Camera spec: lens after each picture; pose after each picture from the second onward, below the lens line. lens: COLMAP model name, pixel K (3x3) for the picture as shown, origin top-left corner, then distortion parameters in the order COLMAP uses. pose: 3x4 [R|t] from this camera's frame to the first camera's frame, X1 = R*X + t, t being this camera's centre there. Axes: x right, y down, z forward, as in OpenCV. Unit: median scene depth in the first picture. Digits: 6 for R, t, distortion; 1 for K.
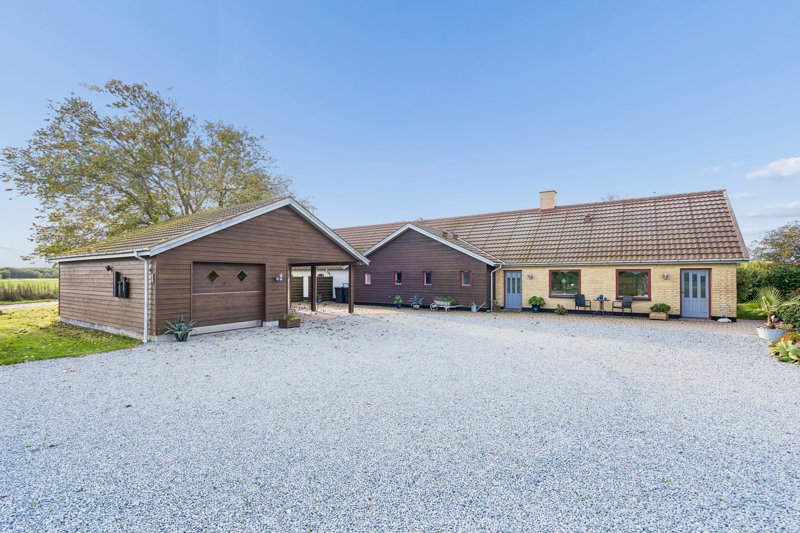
lens RADIAL K [[364.9, 0, 398.1], [0, 364.9, 268.4], [0, 0, 1]] dist [-0.001879, -0.000125]
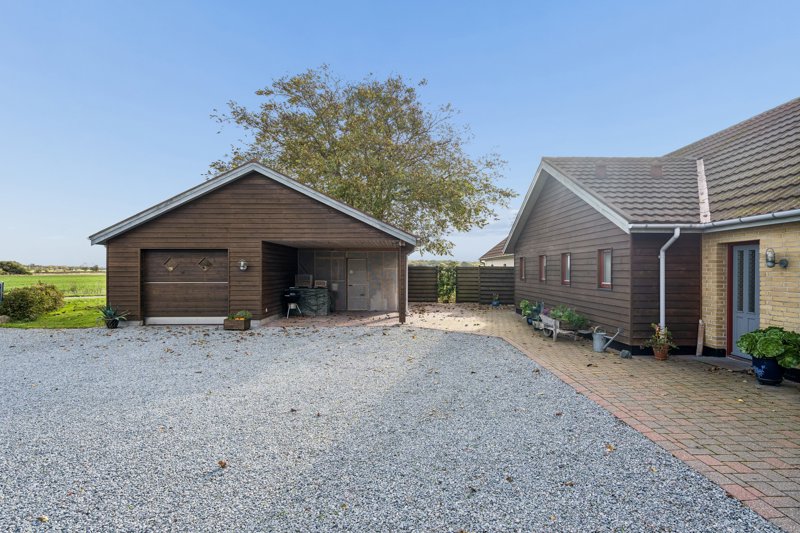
lens RADIAL K [[462.4, 0, 400.6], [0, 462.4, 270.7], [0, 0, 1]] dist [0.003862, 0.000341]
pose [[0.562633, 0.003557, -0.826699, 0.724095], [0.018108, 0.999698, 0.016624, 0.026593], [0.826509, -0.024323, 0.562398, 0.748642]]
